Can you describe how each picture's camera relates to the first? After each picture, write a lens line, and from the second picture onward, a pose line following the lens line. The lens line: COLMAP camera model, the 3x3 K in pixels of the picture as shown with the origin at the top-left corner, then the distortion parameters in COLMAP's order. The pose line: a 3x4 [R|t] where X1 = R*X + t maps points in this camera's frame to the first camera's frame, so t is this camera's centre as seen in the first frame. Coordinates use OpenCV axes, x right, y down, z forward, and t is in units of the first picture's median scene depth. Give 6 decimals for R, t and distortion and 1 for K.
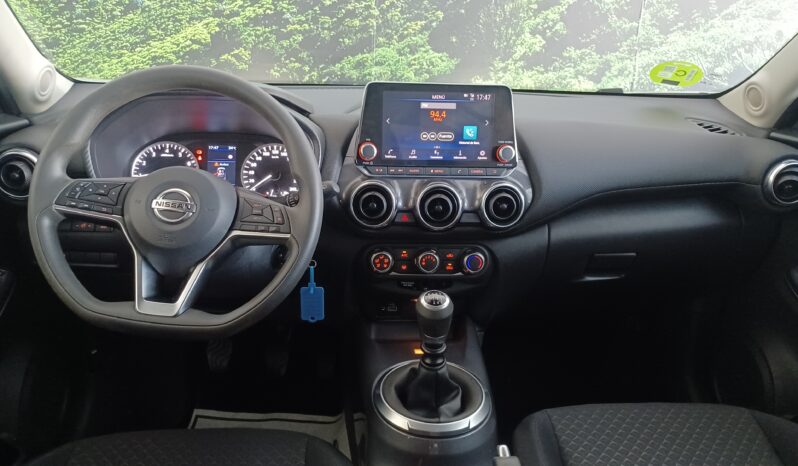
lens RADIAL K [[622.9, 0, 399.0], [0, 622.9, 233.0], [0, 0, 1]] dist [0.017419, -0.001013]
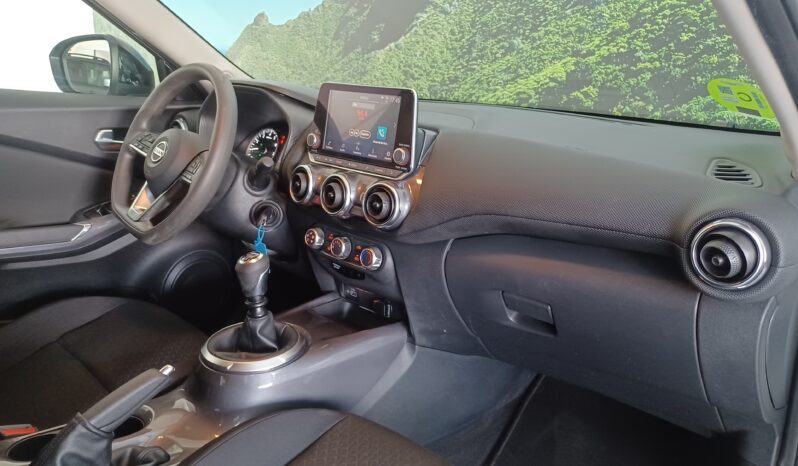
lens RADIAL K [[622.9, 0, 399.0], [0, 622.9, 233.0], [0, 0, 1]] dist [0.017419, -0.001013]
pose [[0.636592, 0.189237, -0.747623, 0.364406], [-0.253052, 0.967009, 0.029297, -0.014146], [0.728502, 0.170537, 0.663477, 0.137564]]
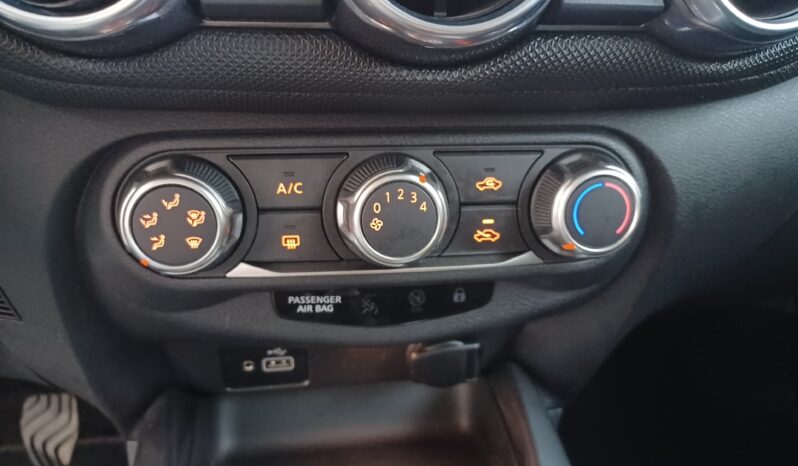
lens RADIAL K [[622.9, 0, 399.0], [0, 622.9, 233.0], [0, 0, 1]] dist [0.017419, -0.001013]
pose [[0.997091, -0.036607, 0.066853, 0.012870], [0.028331, 0.992274, 0.120790, 0.010214], [-0.070758, -0.118544, 0.990424, 0.308169]]
